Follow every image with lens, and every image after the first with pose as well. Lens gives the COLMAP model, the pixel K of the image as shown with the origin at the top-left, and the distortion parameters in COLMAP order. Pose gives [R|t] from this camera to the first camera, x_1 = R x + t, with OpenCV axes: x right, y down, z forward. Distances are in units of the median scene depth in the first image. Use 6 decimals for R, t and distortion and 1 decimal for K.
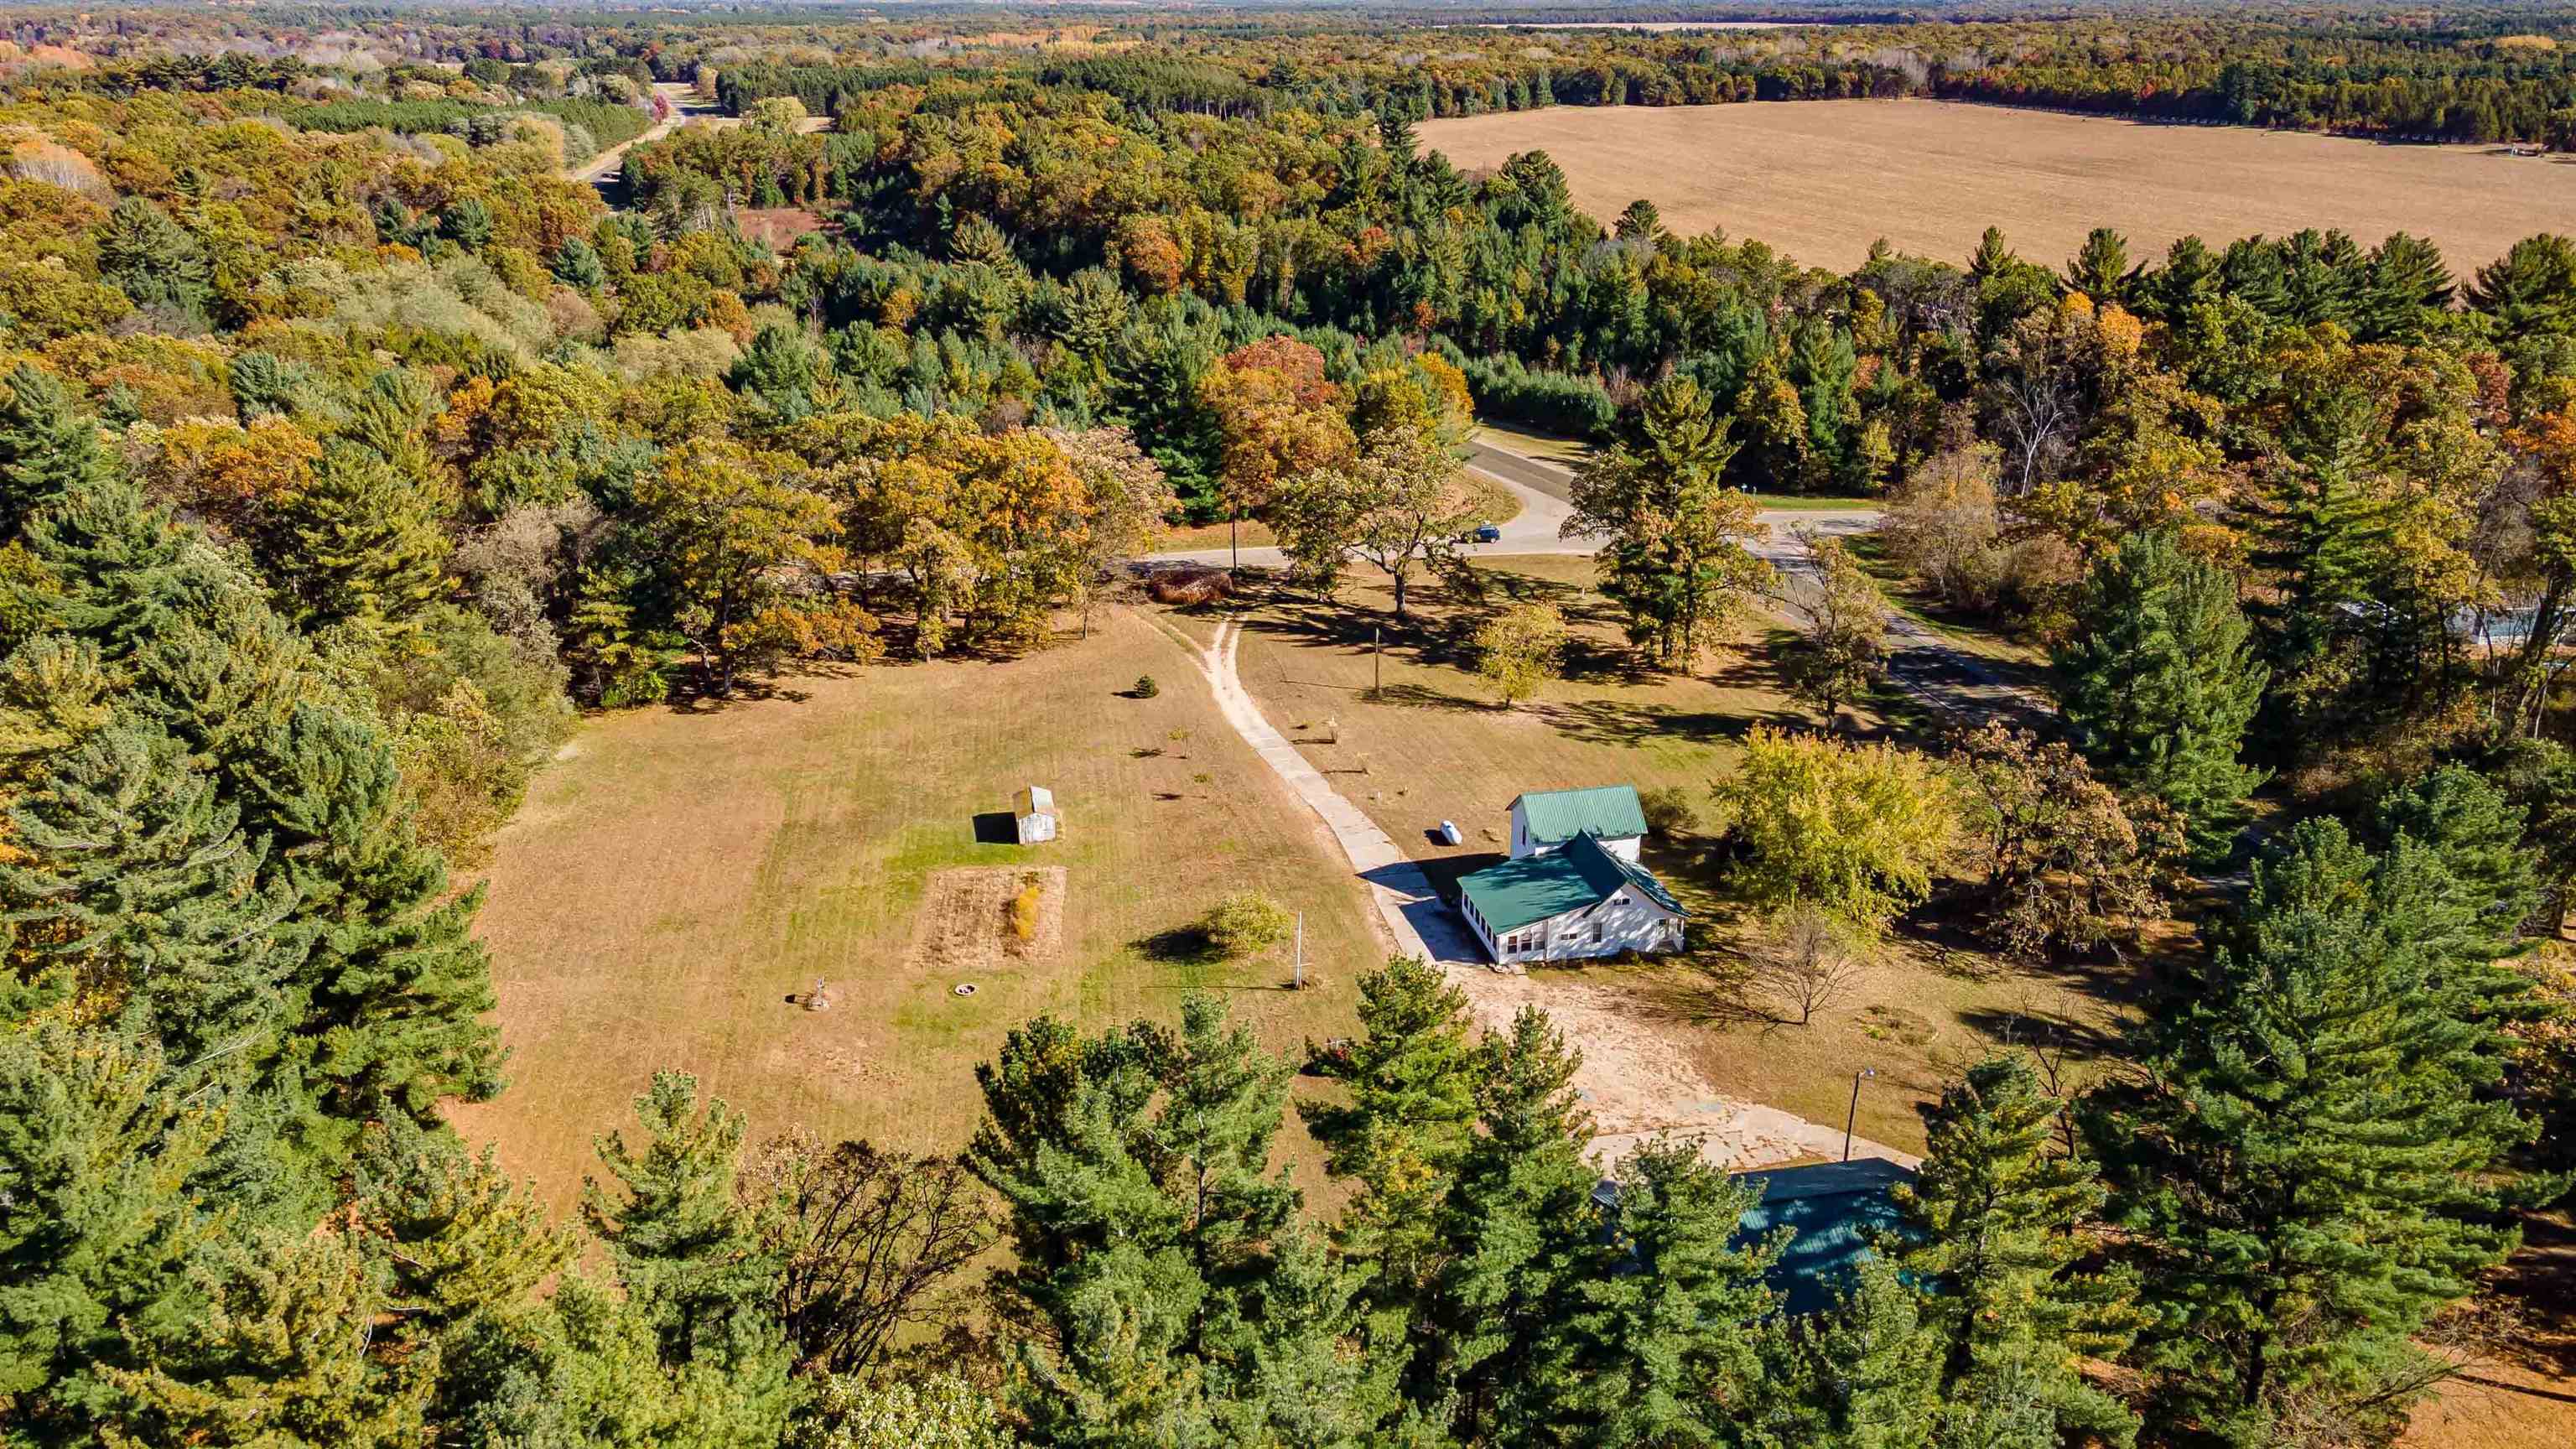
lens RADIAL K [[1815.7, 0, 1288.9], [0, 1815.7, 669.6], [0, 0, 1]] dist [0.006429, 0.056109]
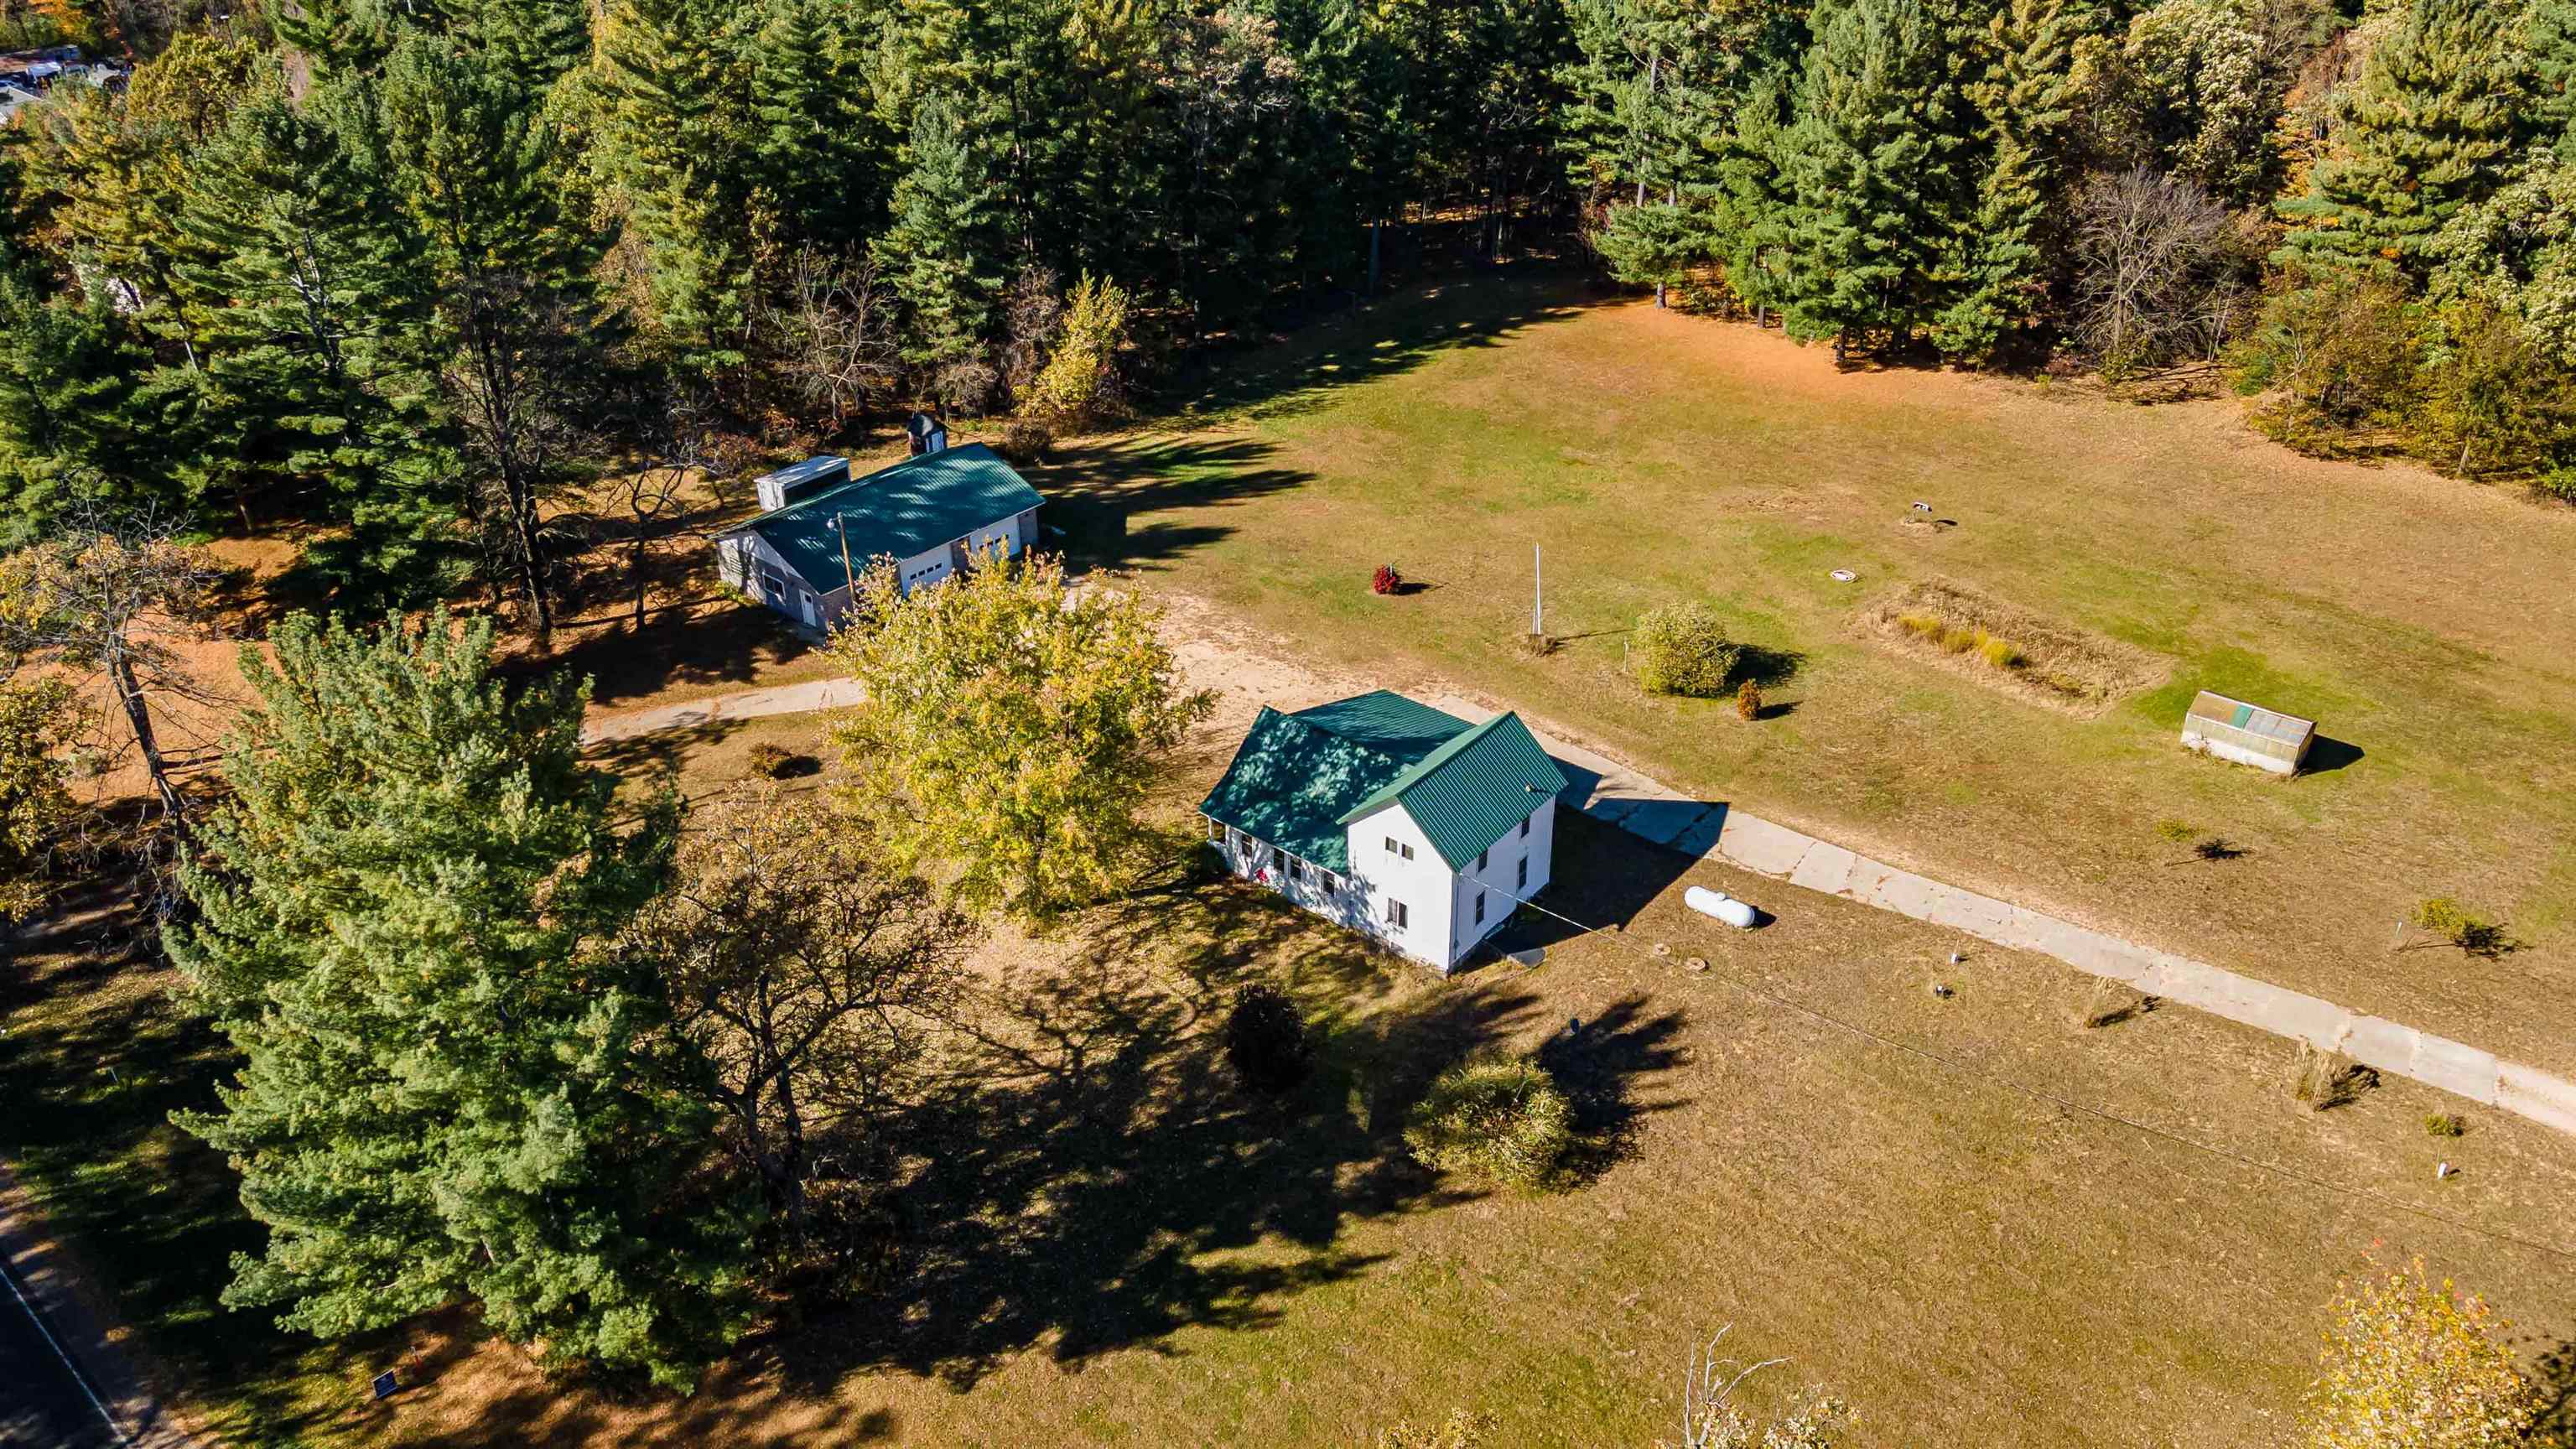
lens RADIAL K [[1871.3, 0, 1297.3], [0, 1871.3, 718.9], [0, 0, 1]] dist [0.036386, 0.004611]
pose [[-0.786089, 0.321863, -0.527701, 0.466587], [-0.198778, 0.676741, 0.708879, -0.324093], [0.585279, 0.662137, -0.467999, 1.133618]]
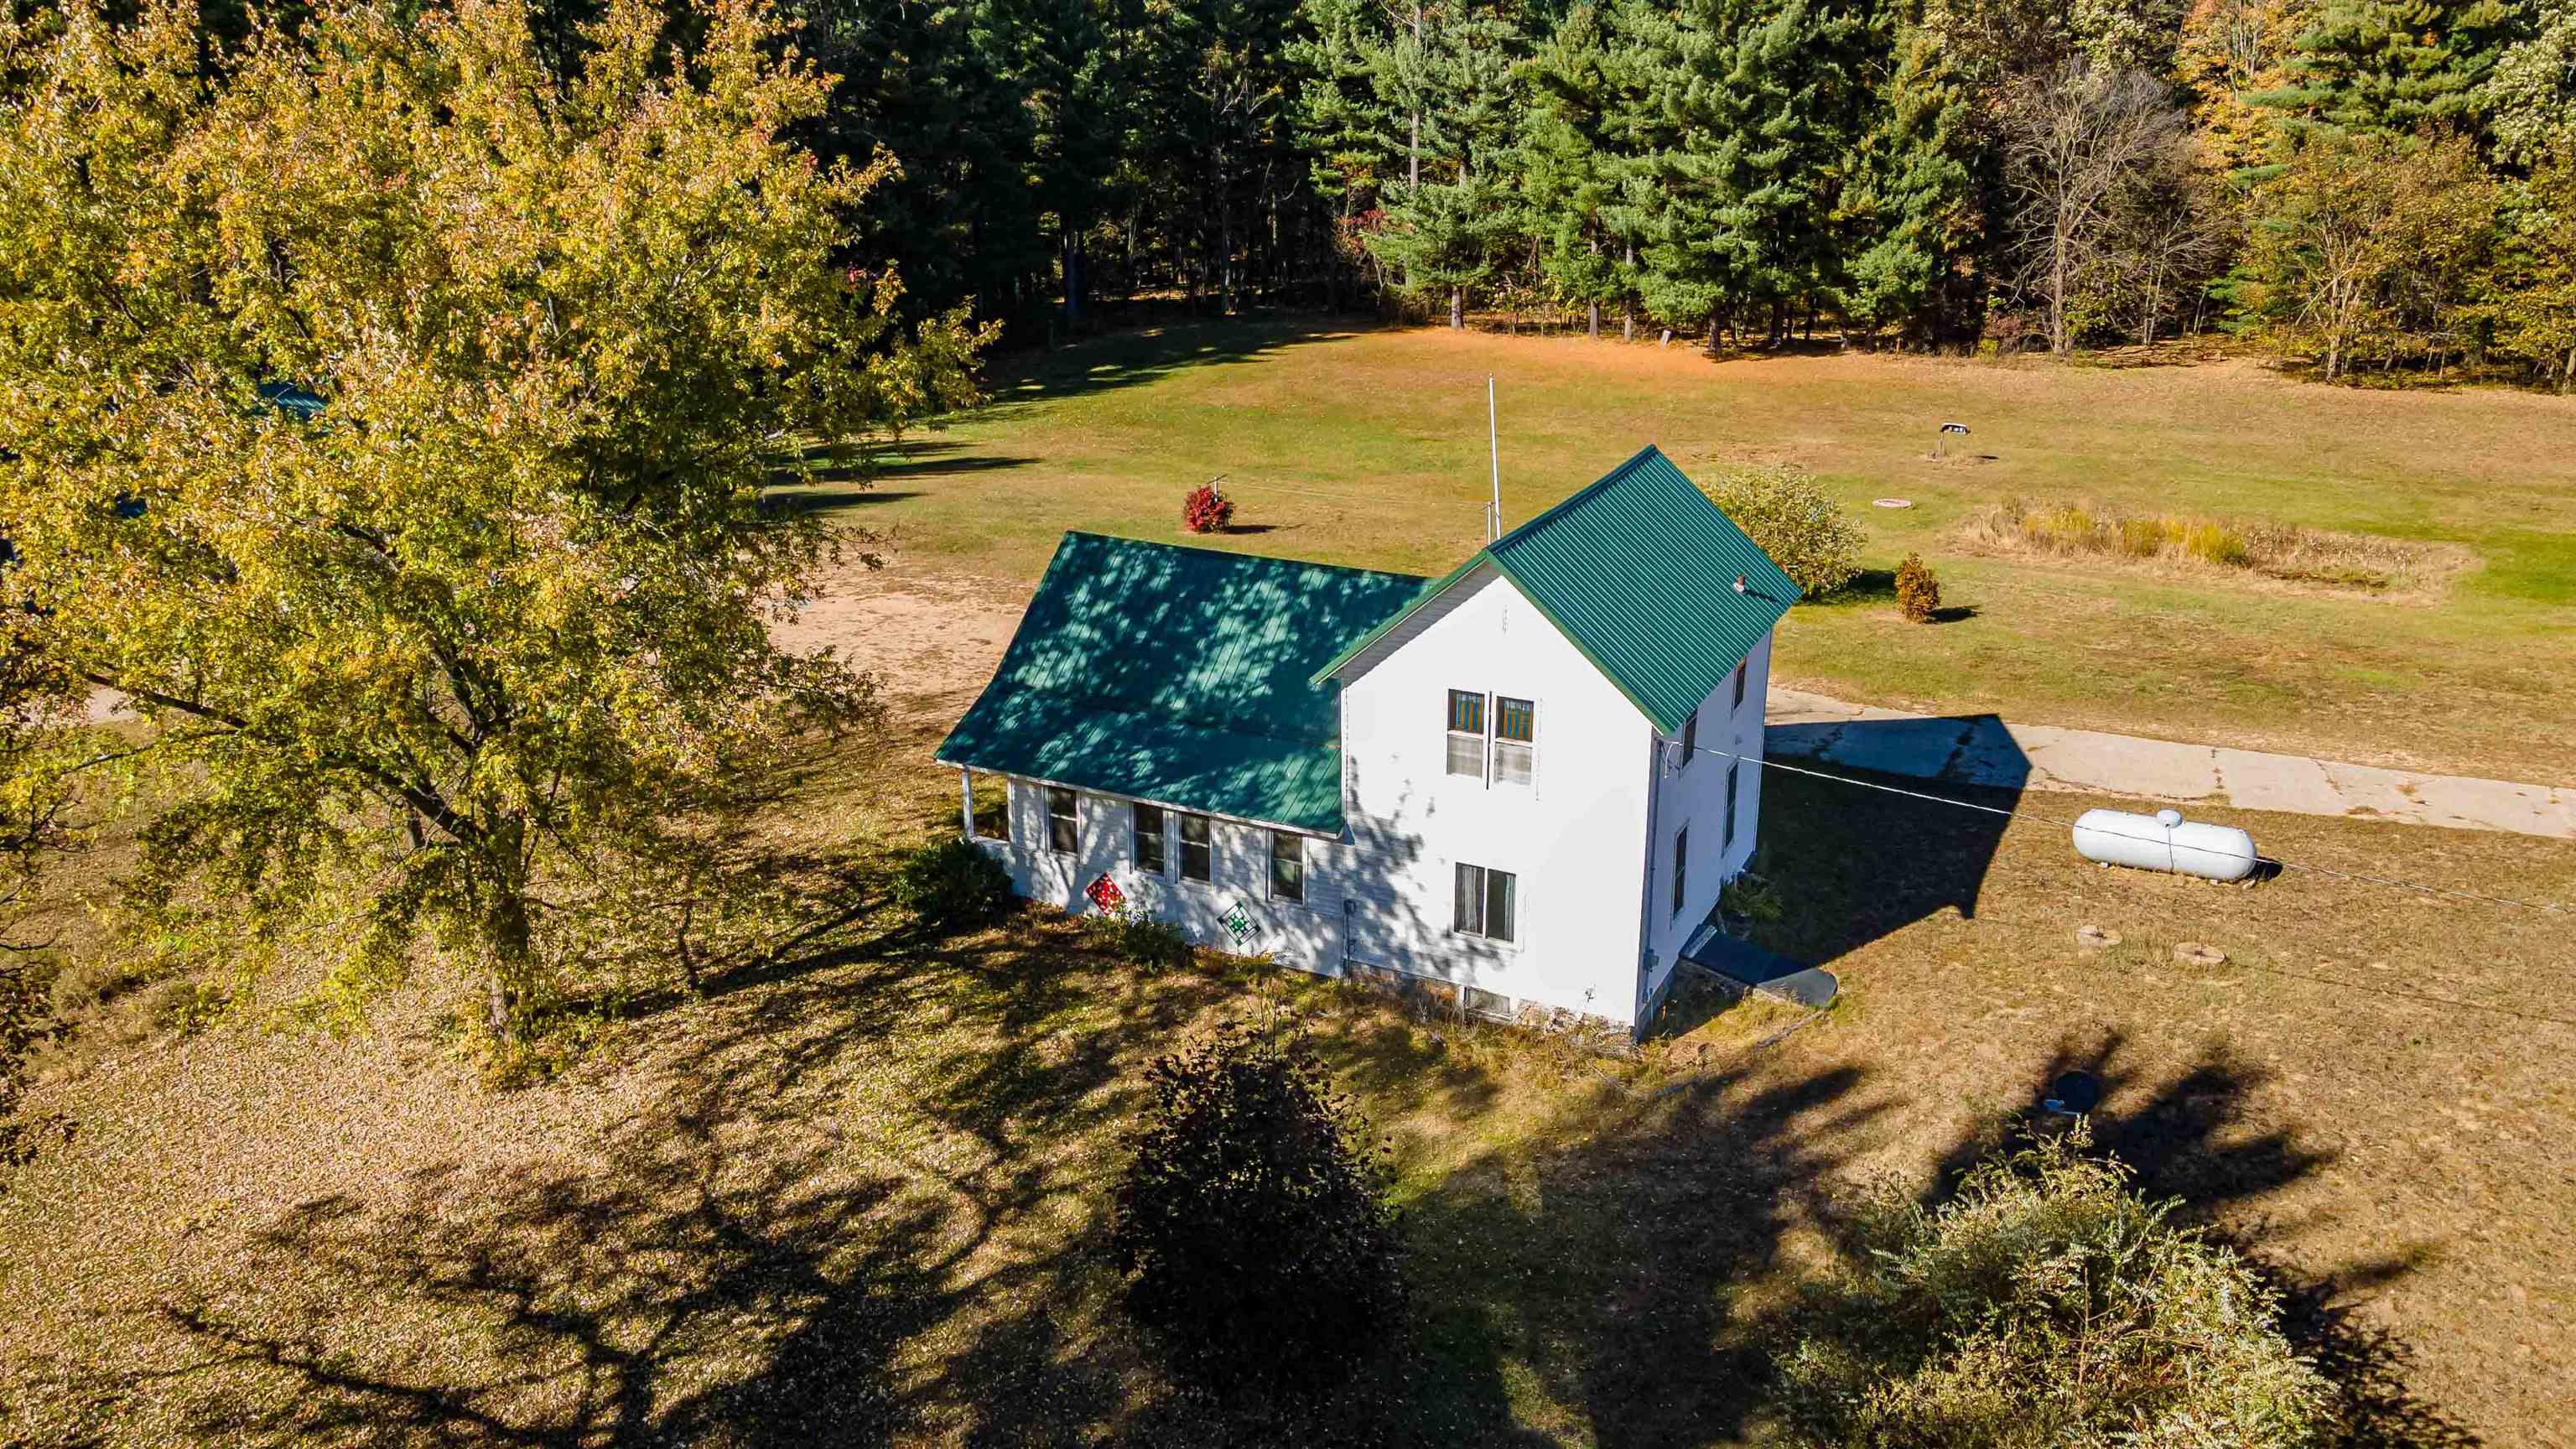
lens RADIAL K [[1871.3, 0, 1297.3], [0, 1871.3, 718.9], [0, 0, 1]] dist [0.036386, 0.004611]
pose [[-0.639805, 0.261806, -0.722570, 0.336542], [-0.253727, 0.815518, 0.520148, -0.026507], [0.725447, 0.516128, -0.455345, 1.003772]]
